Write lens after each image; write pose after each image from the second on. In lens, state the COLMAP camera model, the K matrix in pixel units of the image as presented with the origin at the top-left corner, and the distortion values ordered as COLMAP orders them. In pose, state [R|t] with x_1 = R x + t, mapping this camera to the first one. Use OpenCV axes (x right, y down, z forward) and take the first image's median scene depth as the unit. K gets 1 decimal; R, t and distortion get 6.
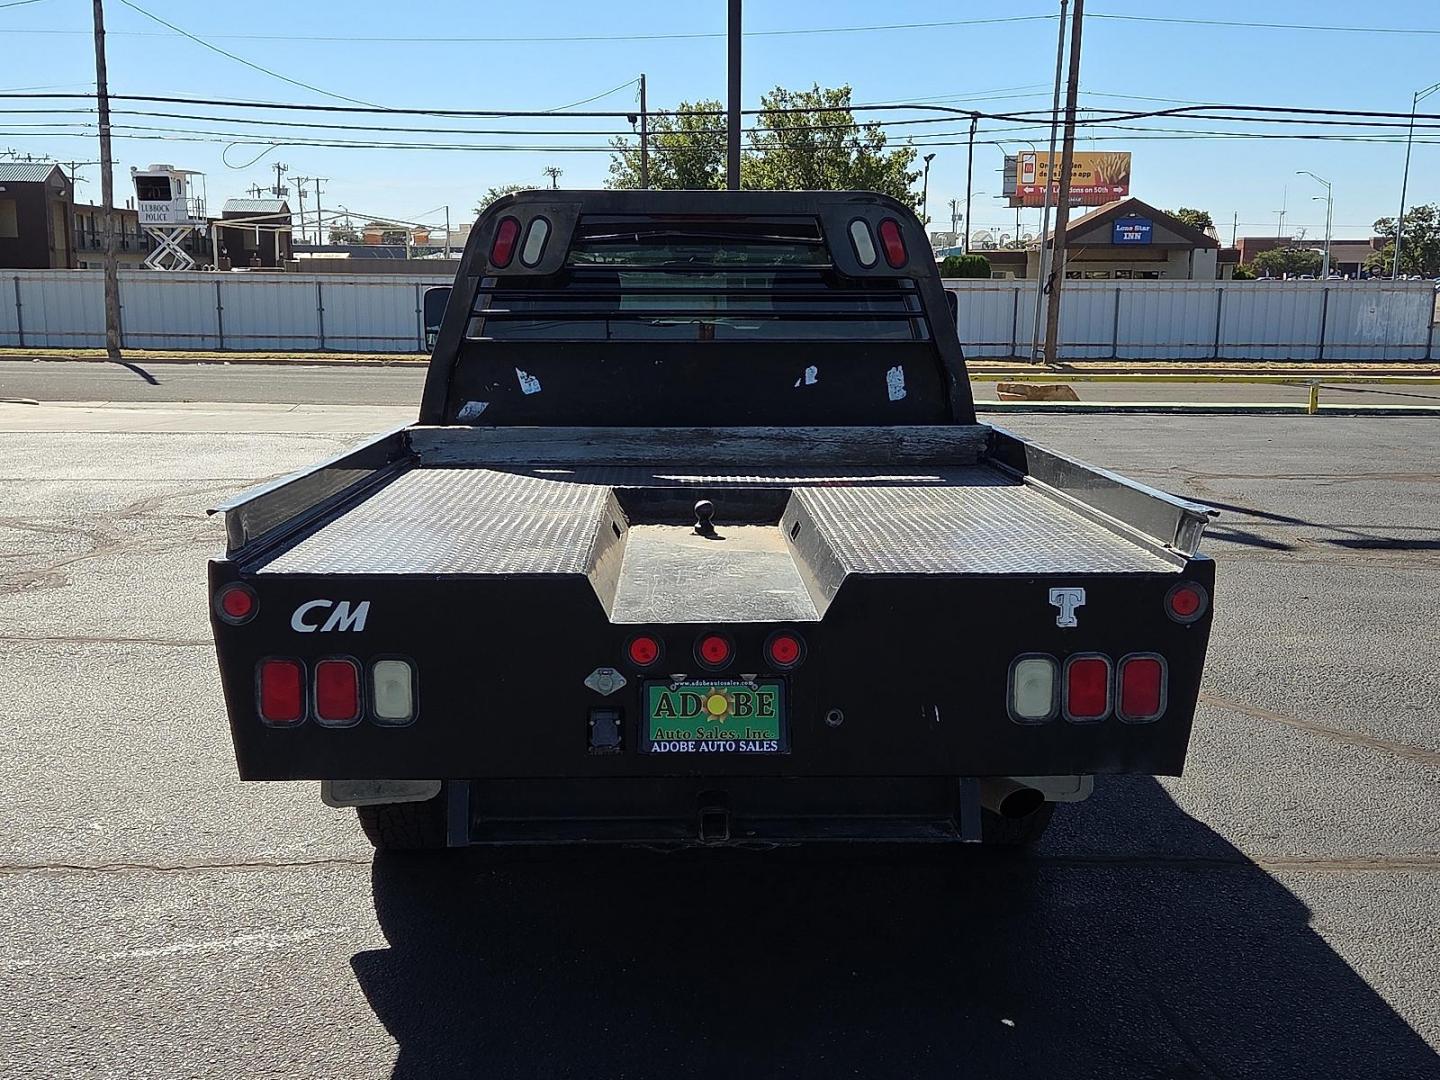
lens RADIAL K [[1609.9, 0, 720.0], [0, 1609.9, 540.0], [0, 0, 1]] dist [0.011139, -0.000479]
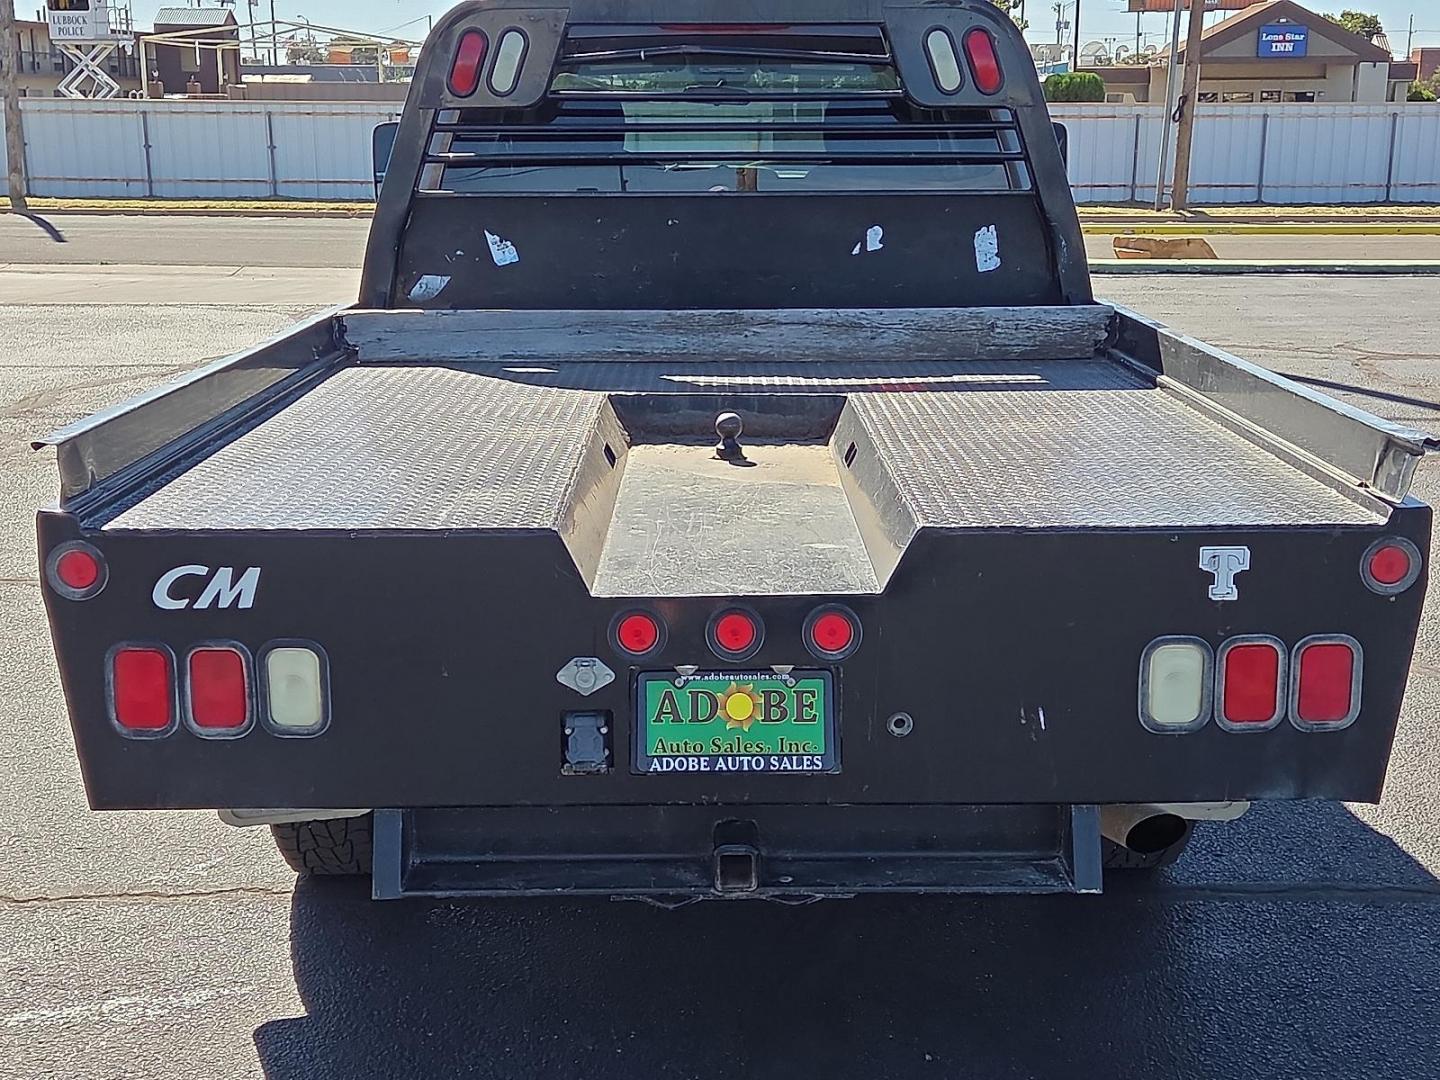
lens RADIAL K [[1912.1, 0, 742.7], [0, 1912.1, 537.3], [0, 0, 1]] dist [0.029417, -0.031567]
pose [[0.999857, -0.002354, -0.016761, 0.010708], [0.003393, 0.998055, 0.062251, -0.020737], [0.016582, -0.062299, 0.997920, 0.104056]]
